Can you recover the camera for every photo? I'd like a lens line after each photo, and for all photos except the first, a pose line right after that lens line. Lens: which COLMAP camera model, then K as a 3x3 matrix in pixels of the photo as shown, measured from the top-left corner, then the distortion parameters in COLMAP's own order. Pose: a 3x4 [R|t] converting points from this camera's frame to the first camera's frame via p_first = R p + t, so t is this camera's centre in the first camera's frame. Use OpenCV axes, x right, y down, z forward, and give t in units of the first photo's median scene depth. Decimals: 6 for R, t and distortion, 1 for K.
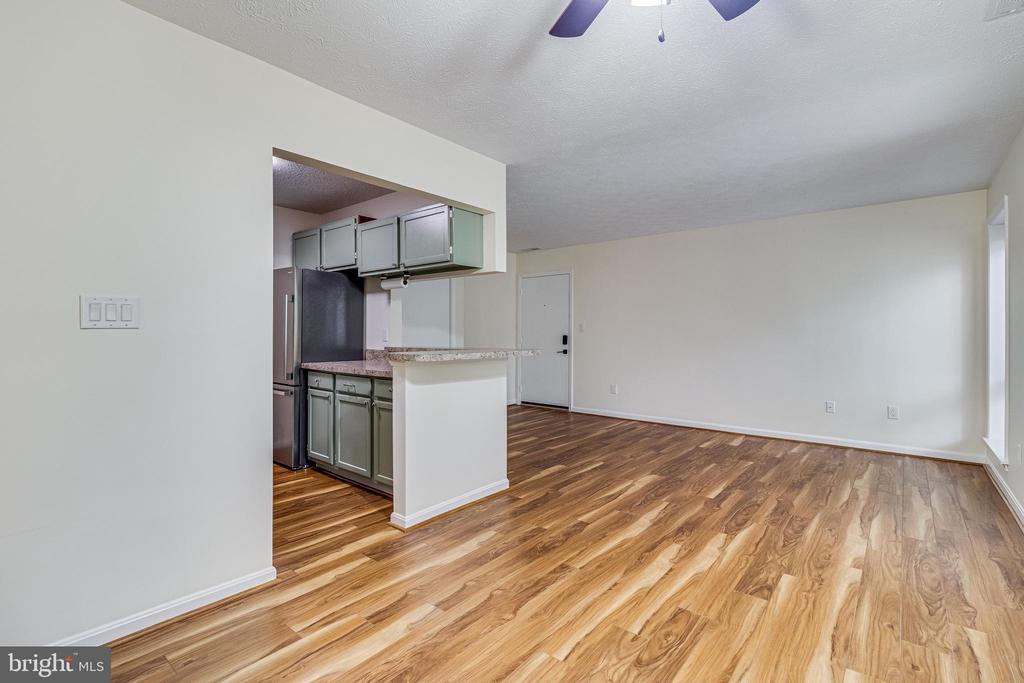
lens RADIAL K [[474.1, 0, 509.2], [0, 474.1, 334.1], [0, 0, 1]] dist [0.003327, 0.000605]
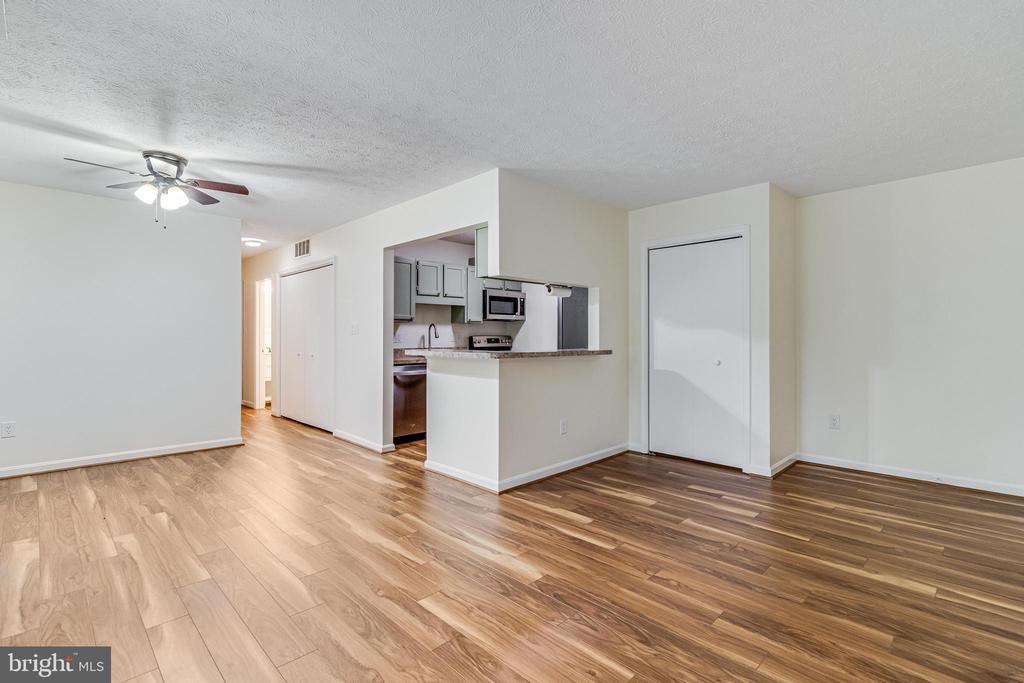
lens RADIAL K [[474.1, 0, 512.0], [0, 474.1, 339.6], [0, 0, 1]] dist [0.003327, 0.000605]
pose [[-0.093695, 0.007937, -0.995569, 1.336083], [-0.002878, 0.999962, 0.008242, -0.003682], [0.995597, 0.003638, -0.093669, 1.523632]]
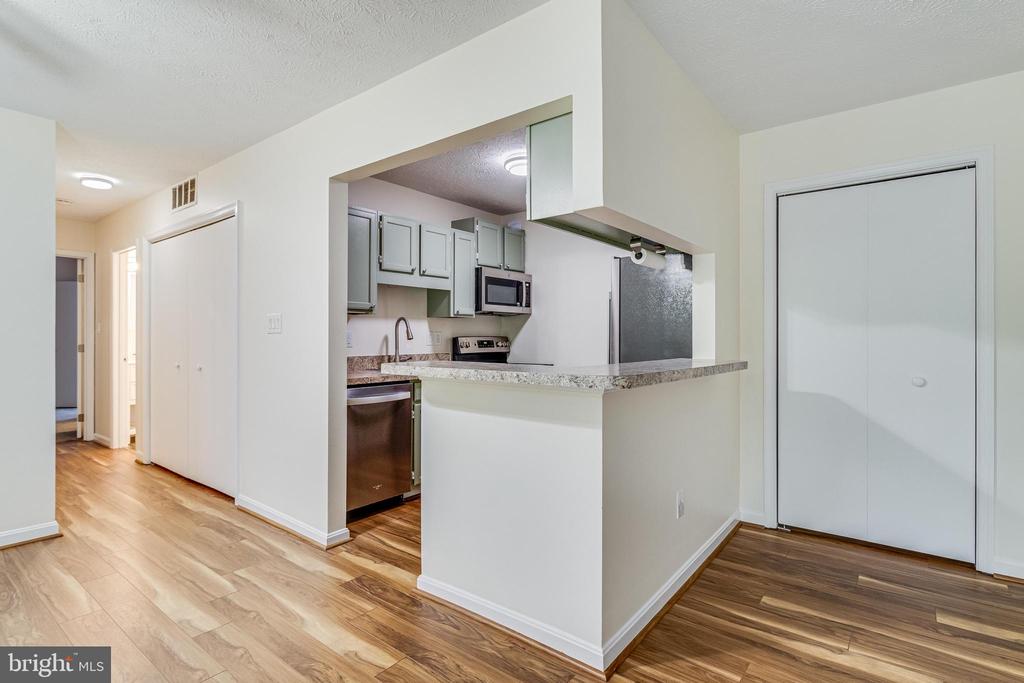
lens RADIAL K [[509.3, 0, 512.5], [0, 509.3, 340.8], [0, 0, 1]] dist [0.006474, -0.002907]
pose [[0.030341, 0.007003, -0.999515, 0.664485], [-0.003725, 0.999969, 0.006893, 0.000087], [0.999533, 0.003514, 0.030366, 1.217673]]
